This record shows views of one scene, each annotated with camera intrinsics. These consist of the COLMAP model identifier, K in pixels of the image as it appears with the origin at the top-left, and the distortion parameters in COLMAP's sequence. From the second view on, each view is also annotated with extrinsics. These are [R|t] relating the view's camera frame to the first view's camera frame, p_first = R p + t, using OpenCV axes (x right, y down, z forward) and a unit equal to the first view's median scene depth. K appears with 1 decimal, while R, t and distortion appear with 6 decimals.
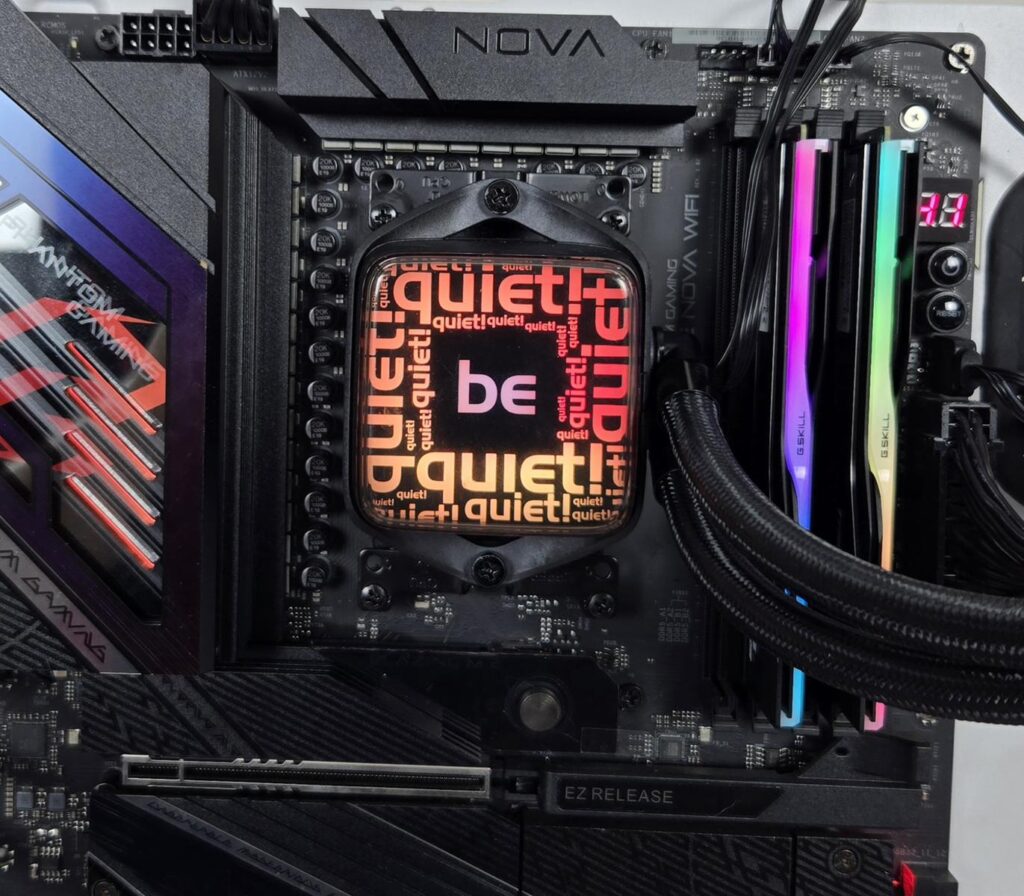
lens RADIAL K [[1414.1, 0, 417.1], [0, 1414.1, 334.6], [0, 0, 1]] dist [0.056230, -0.093654]
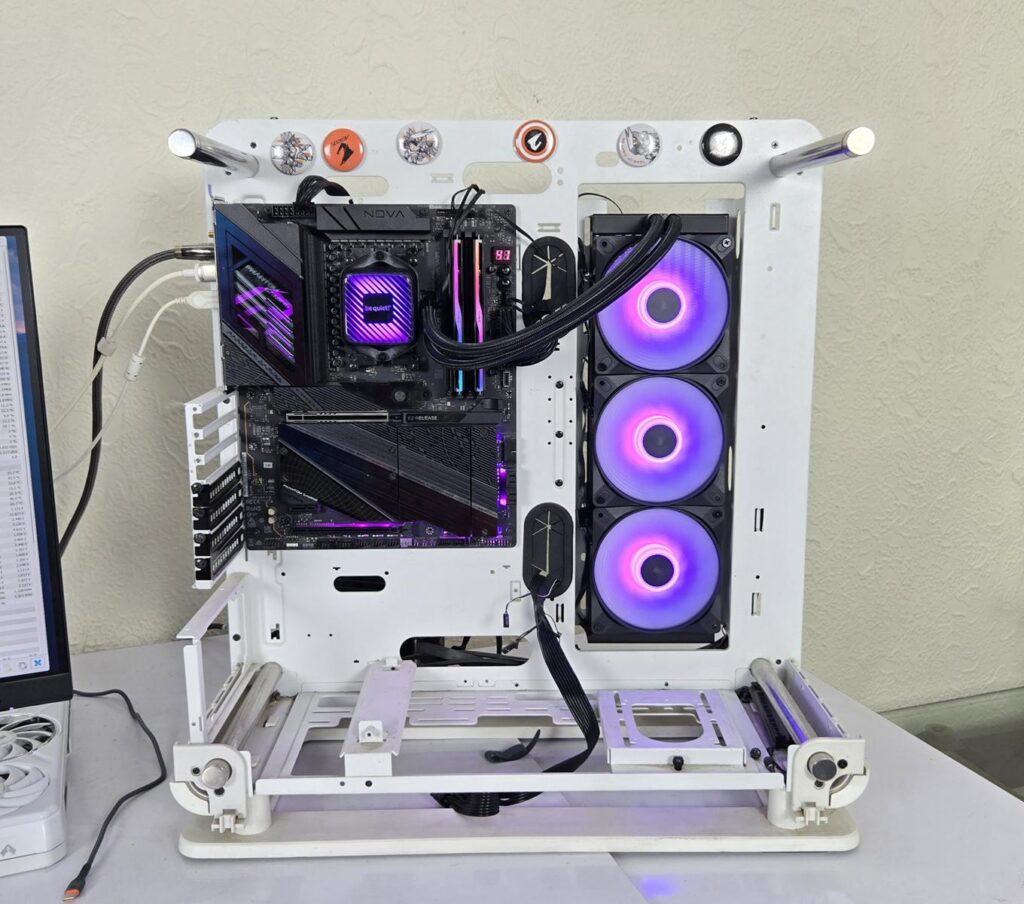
lens RADIAL K [[1077.9, 0, 519.7], [0, 1077.9, 453.3], [0, 0, 1]] dist [0.070130, -0.050979]
pose [[0.997784, -0.040108, 0.053081, 0.242073], [0.032147, 0.989180, 0.143139, 0.020278], [-0.058247, -0.141115, 0.988278, -1.814321]]
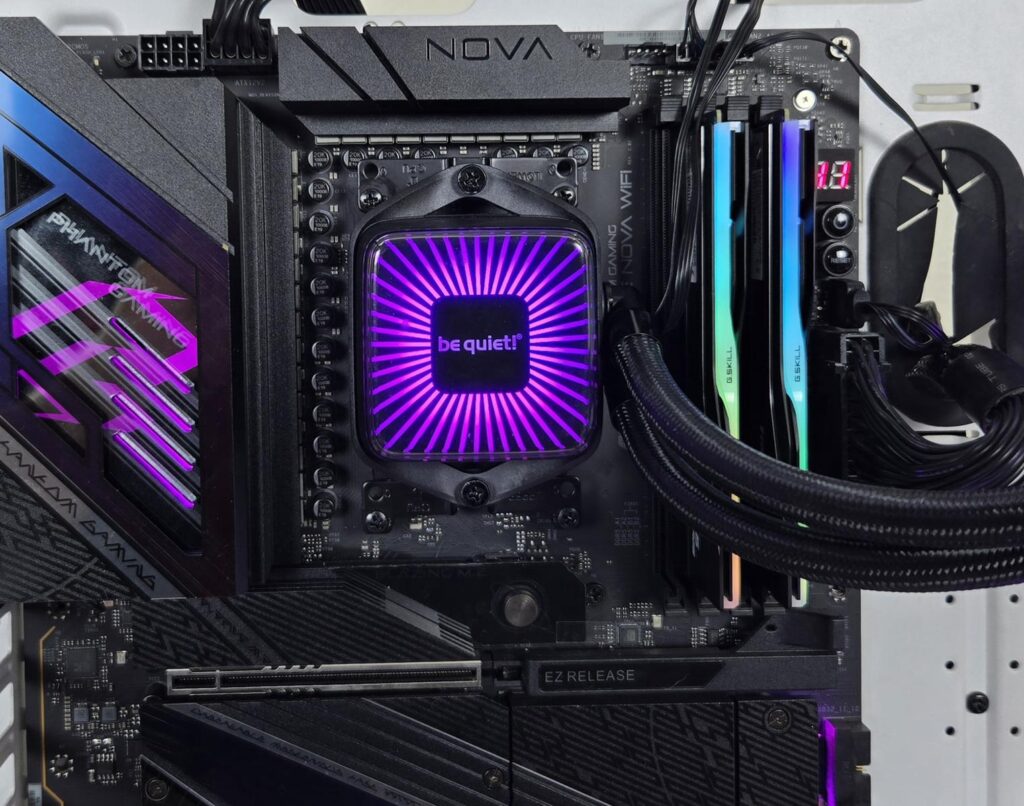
lens RADIAL K [[1267.2, 0, 424.1], [0, 1267.2, 286.1], [0, 0, 1]] dist [0.055213, -0.088678]
pose [[0.997048, -0.045606, 0.061763, -0.047766], [0.046017, 0.998927, -0.005247, -0.003532], [-0.061457, 0.008073, 0.998077, -0.059781]]
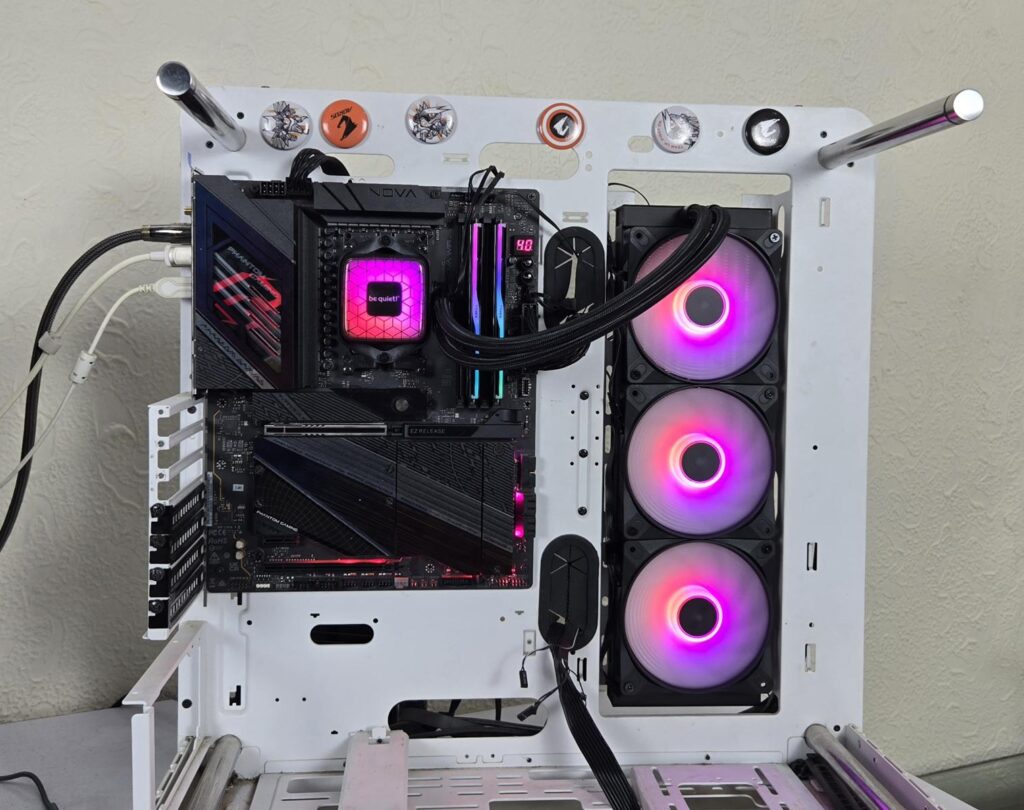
lens RADIAL K [[1061.3, 0, 513.3], [0, 1061.3, 360.7], [0, 0, 1]] dist [0.074254, -0.086947]
pose [[0.991211, -0.017813, 0.131087, 0.024436], [0.017457, 0.999840, 0.003864, 0.161939], [-0.131135, -0.001542, 0.991363, -1.359095]]
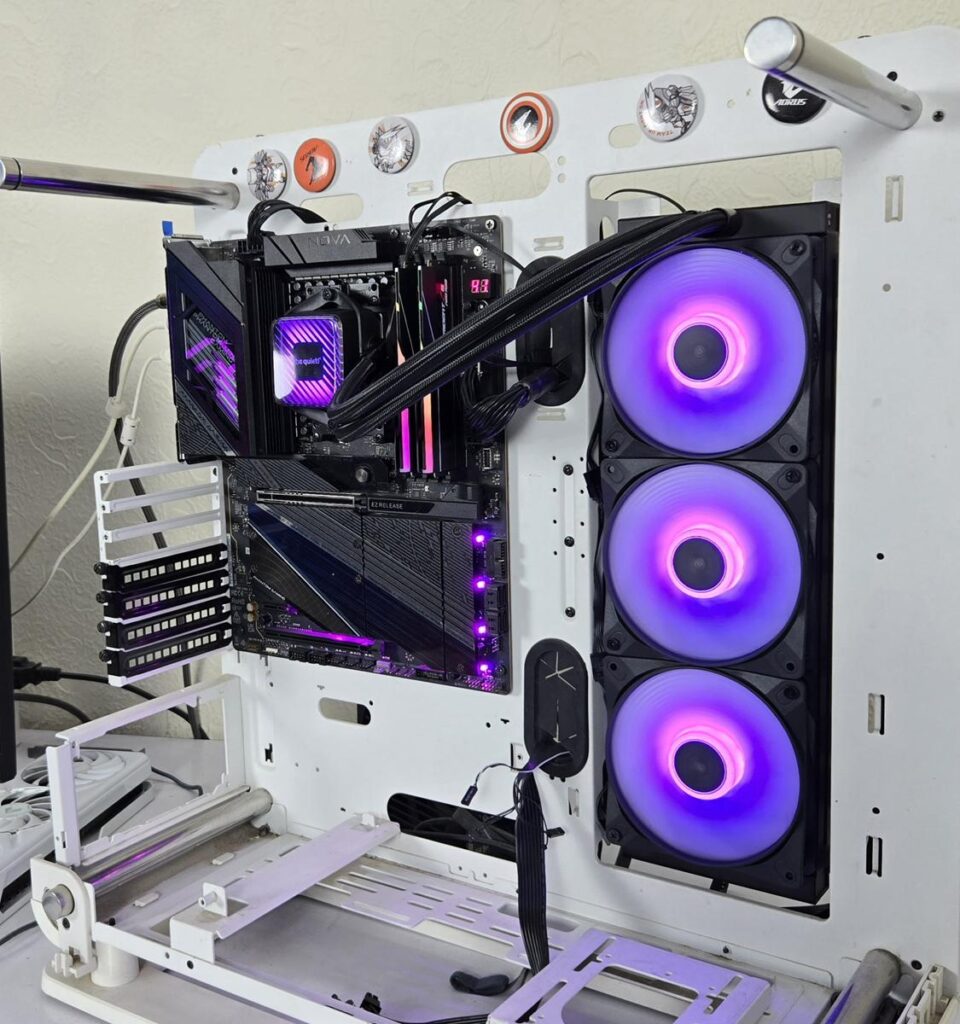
lens RADIAL K [[1227.4, 0, 389.8], [0, 1227.4, 507.8], [0, 0, 1]] dist [0.062898, -0.029585]
pose [[0.830248, 0.023619, -0.556894, 1.502634], [0.033647, 0.995156, 0.092370, 0.104047], [0.556378, -0.095428, 0.825431, -1.007374]]
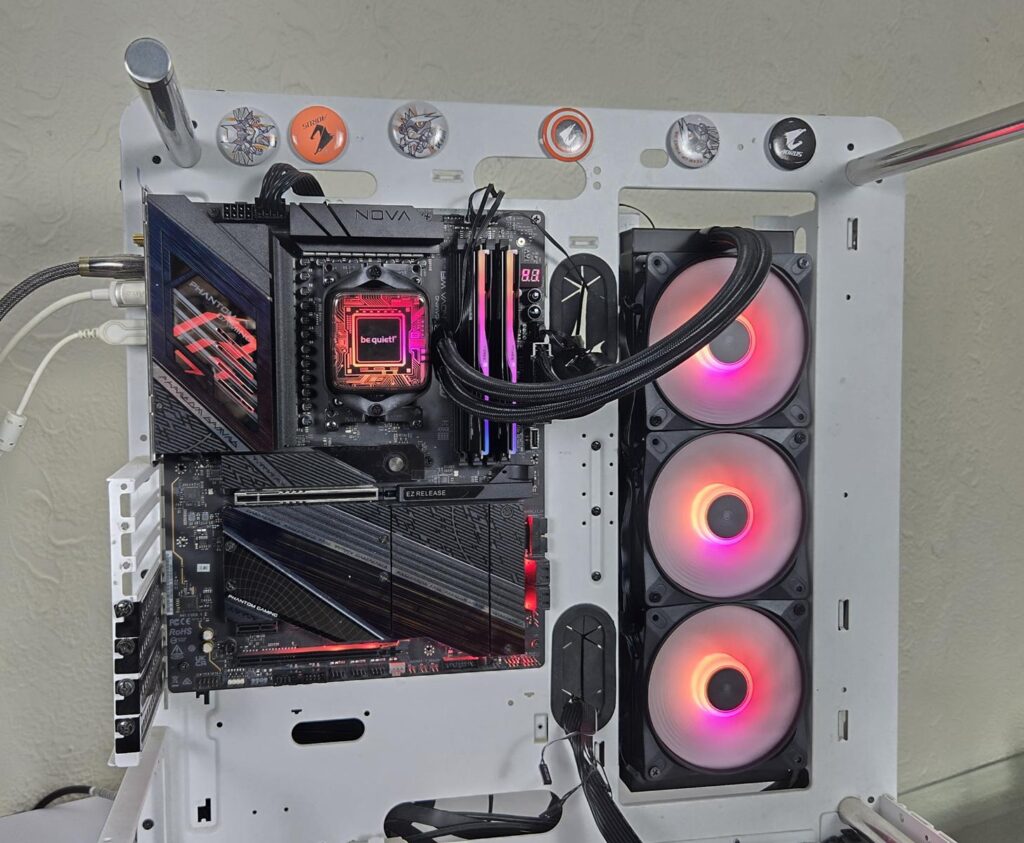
lens RADIAL K [[1017.6, 0, 472.4], [0, 1017.6, 412.4], [0, 0, 1]] dist [0.076602, -0.114099]
pose [[0.973672, -0.046754, 0.223108, -0.198435], [0.042642, 0.998821, 0.023216, 0.128098], [-0.223930, -0.013091, 0.974517, -0.911412]]
